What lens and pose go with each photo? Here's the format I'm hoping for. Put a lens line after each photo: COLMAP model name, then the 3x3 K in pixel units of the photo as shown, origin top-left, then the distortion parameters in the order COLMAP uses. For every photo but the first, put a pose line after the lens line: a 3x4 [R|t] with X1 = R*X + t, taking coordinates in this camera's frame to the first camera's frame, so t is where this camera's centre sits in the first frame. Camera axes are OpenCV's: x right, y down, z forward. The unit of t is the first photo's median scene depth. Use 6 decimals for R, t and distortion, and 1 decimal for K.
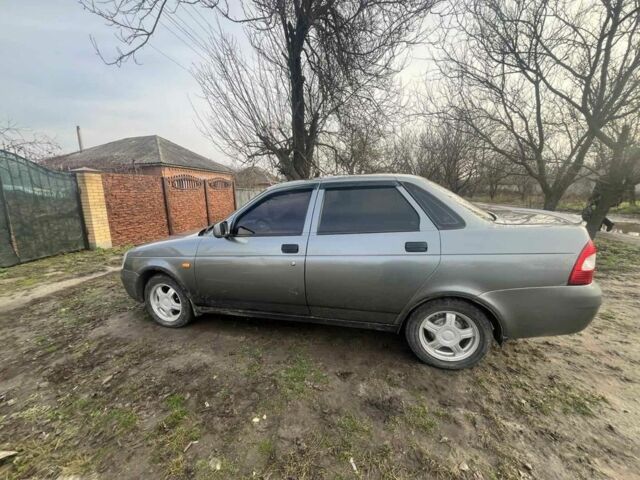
lens RADIAL K [[253.7, 0, 320.0], [0, 253.7, 240.0], [0, 0, 1]] dist [-0.006246, -0.000349]
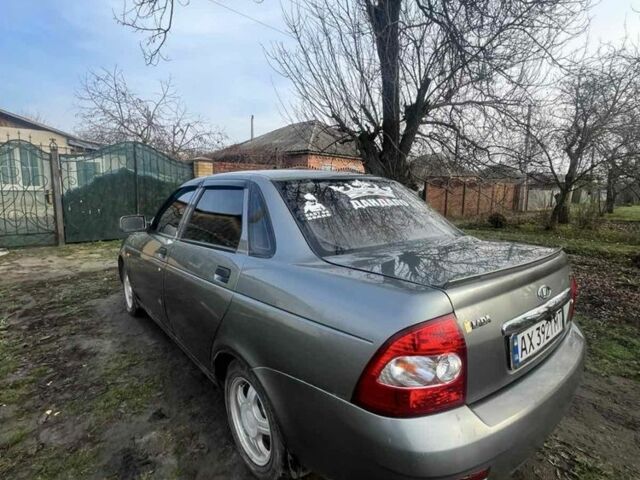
lens RADIAL K [[336.8, 0, 320.0], [0, 336.8, 240.0], [0, 0, 1]] dist [-0.001913, -0.000587]
pose [[0.835068, 0.129198, -0.534761, 0.732478], [-0.145506, 0.989287, 0.011794, -0.076074], [0.530556, 0.067962, 0.844921, 0.233765]]
